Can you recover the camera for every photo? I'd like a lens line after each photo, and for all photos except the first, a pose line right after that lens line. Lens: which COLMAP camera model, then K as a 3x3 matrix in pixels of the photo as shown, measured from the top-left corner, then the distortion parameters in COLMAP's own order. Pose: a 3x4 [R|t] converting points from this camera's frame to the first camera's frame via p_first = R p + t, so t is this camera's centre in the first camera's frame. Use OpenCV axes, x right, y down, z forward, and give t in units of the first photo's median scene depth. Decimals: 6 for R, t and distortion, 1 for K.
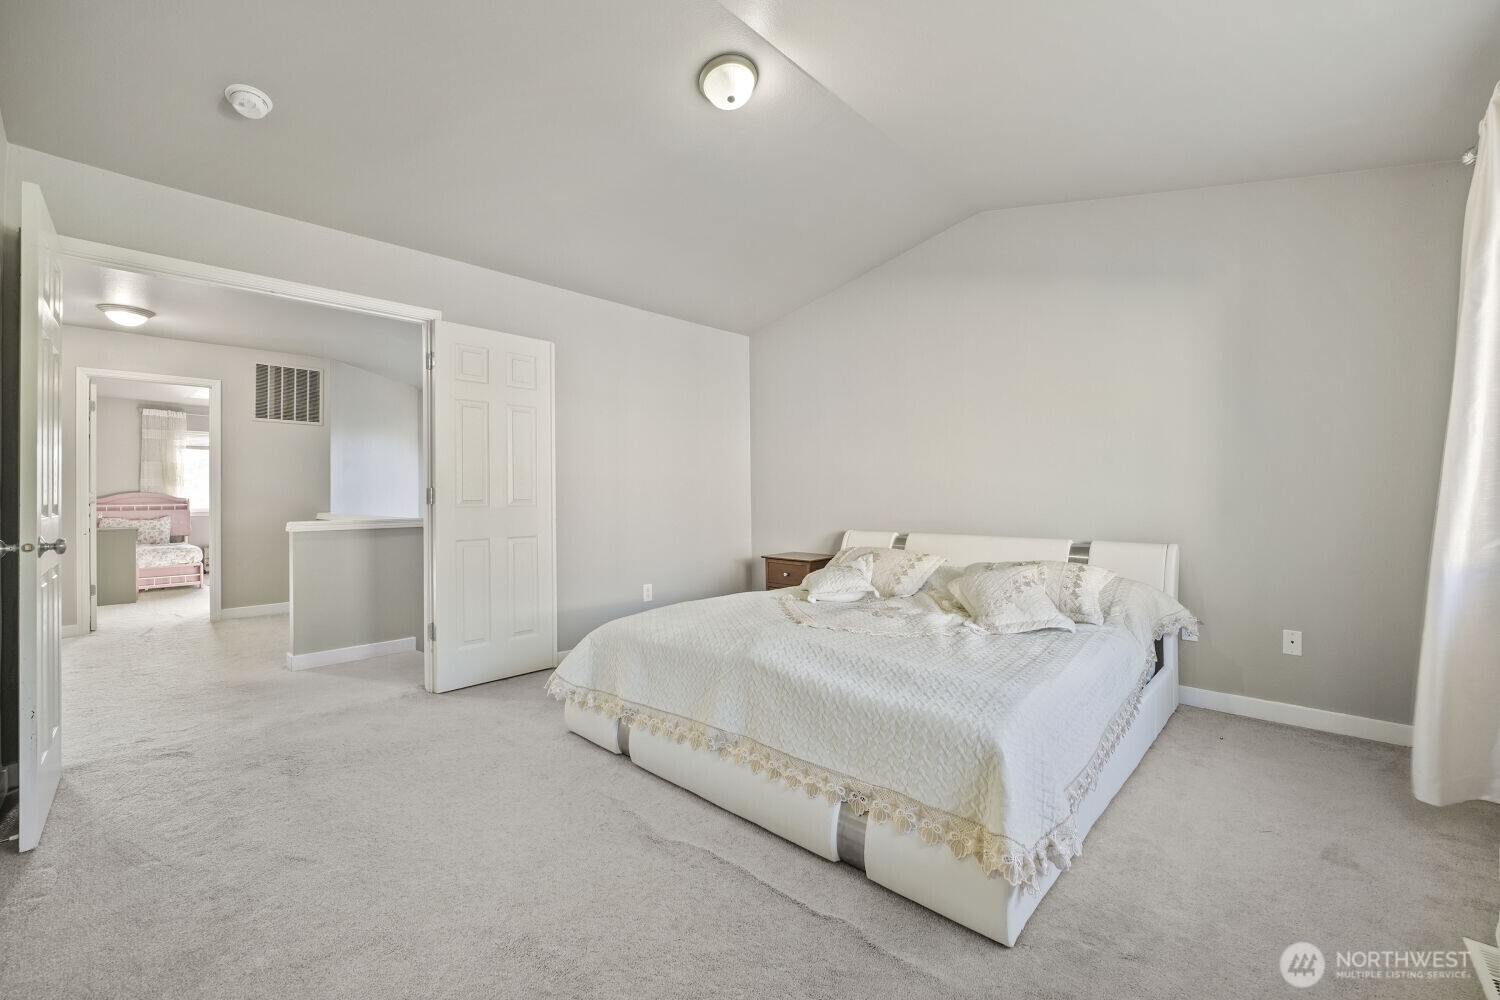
lens RADIAL K [[595.5, 0, 741.7], [0, 595.5, 480.0], [0, 0, 1]] dist [-0.013956, 0.000330]
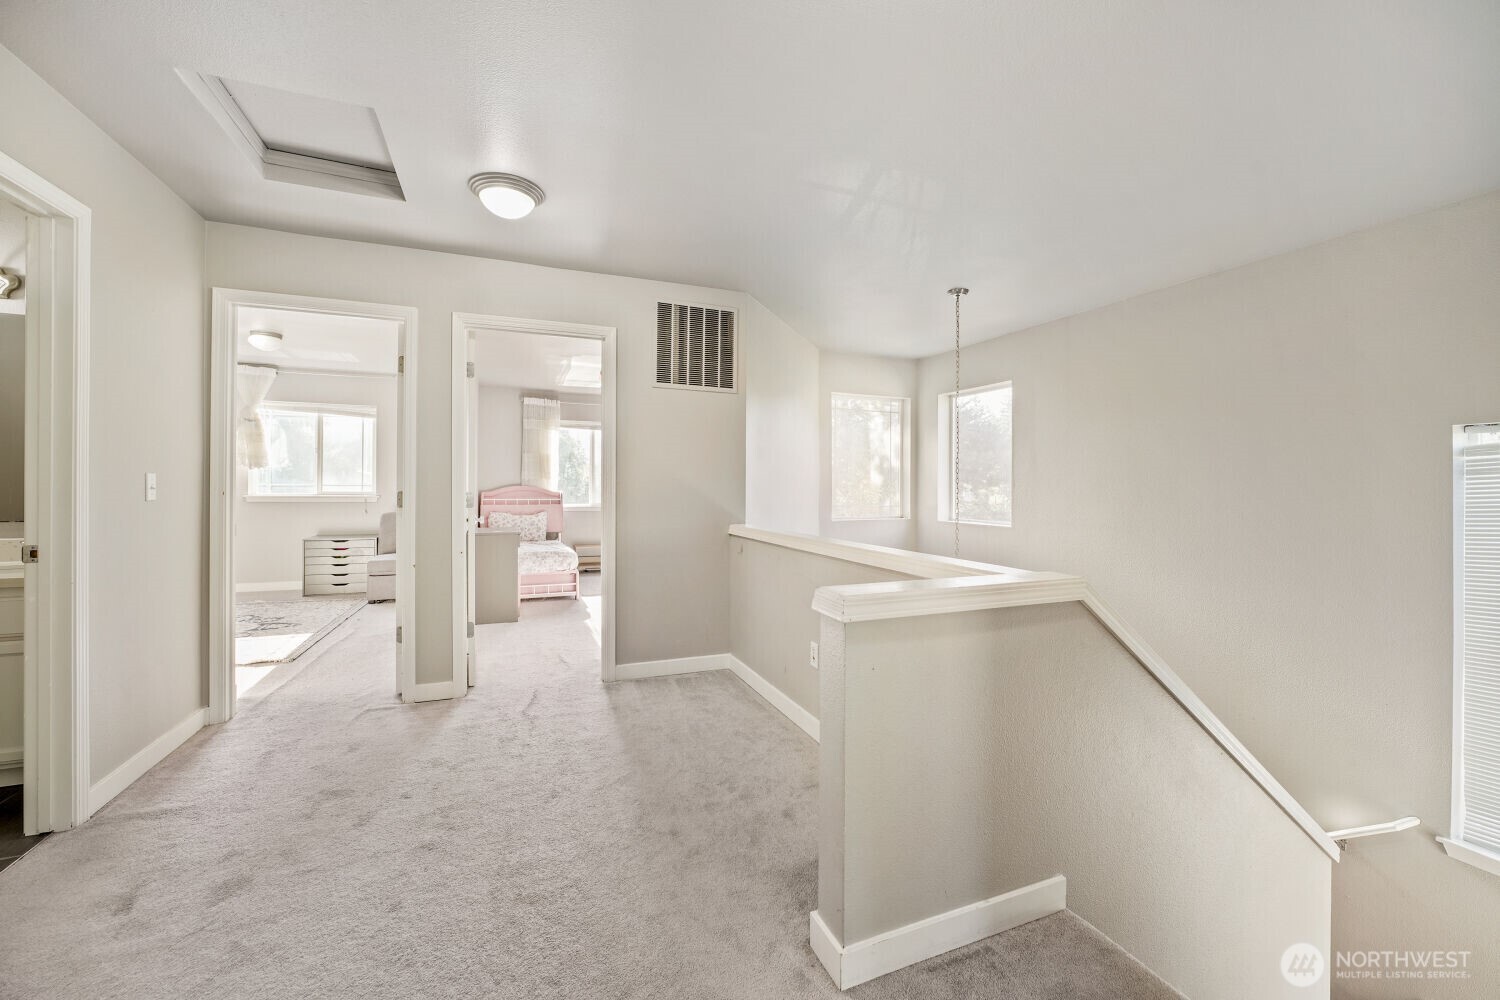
lens RADIAL K [[595.5, 0, 778.5], [0, 595.5, 485.5], [0, 0, 1]] dist [-0.013956, 0.000330]
pose [[0.925691, 0.017079, -0.377895, -0.290578], [-0.010875, 0.999769, 0.018546, -0.001540], [0.378124, -0.013058, 0.925663, 0.281076]]
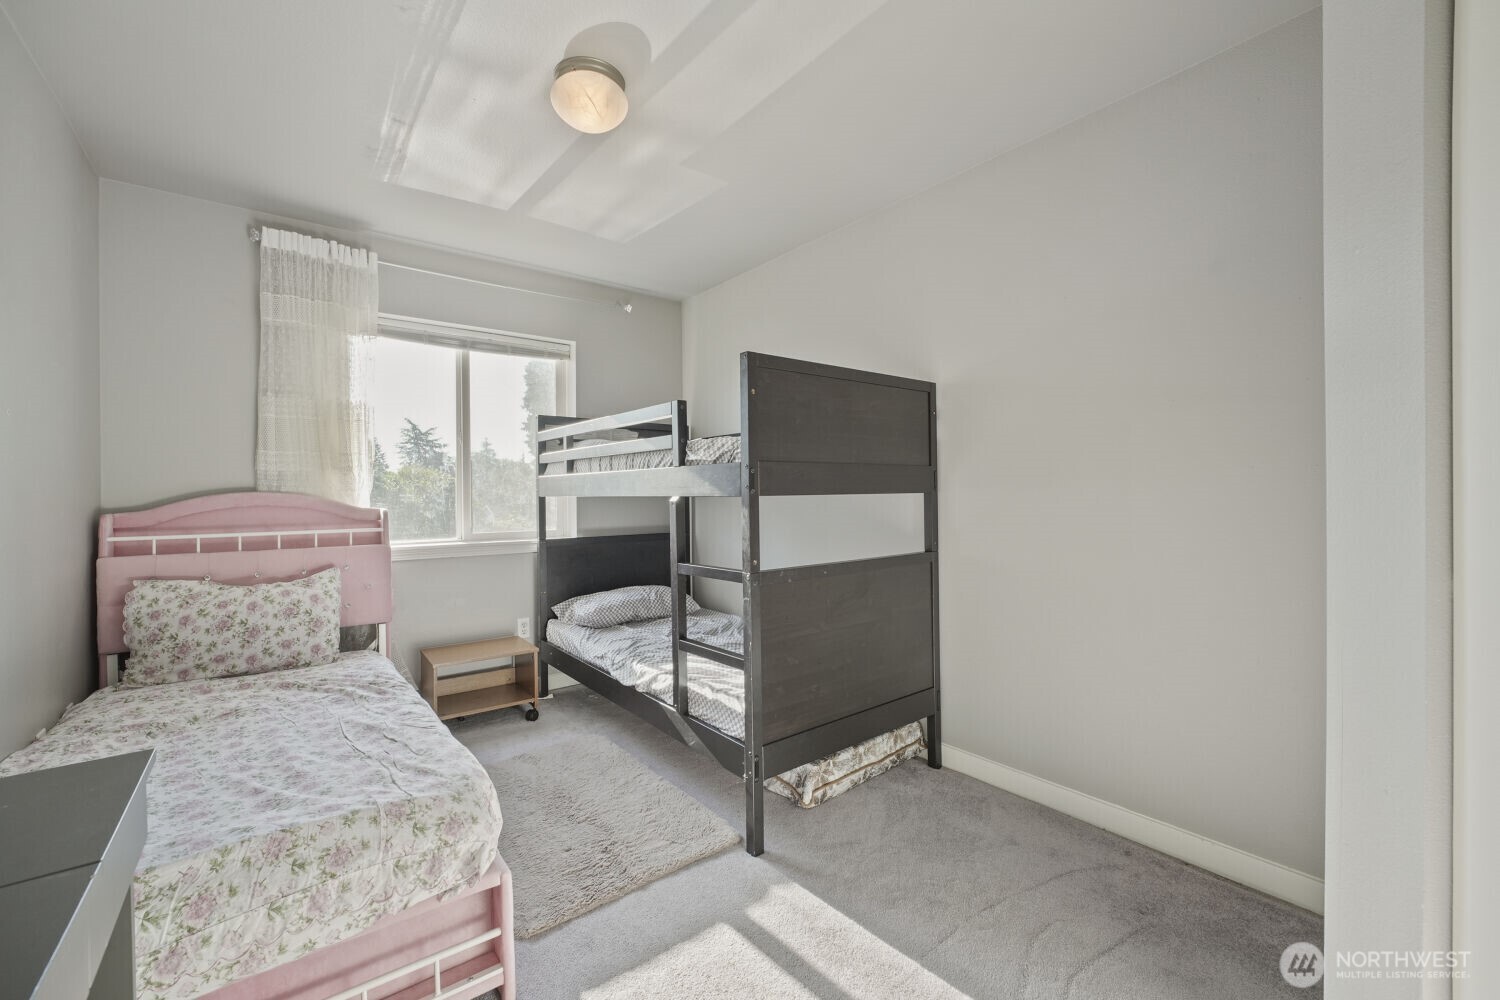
lens RADIAL K [[595.5, 0, 717.6], [0, 595.5, 493.4], [0, 0, 1]] dist [-0.013956, 0.000330]
pose [[0.983189, 0.009307, -0.182356, -0.761350], [-0.005743, 0.999782, 0.020064, 0.014867], [0.182503, -0.018679, 0.983028, 0.772290]]
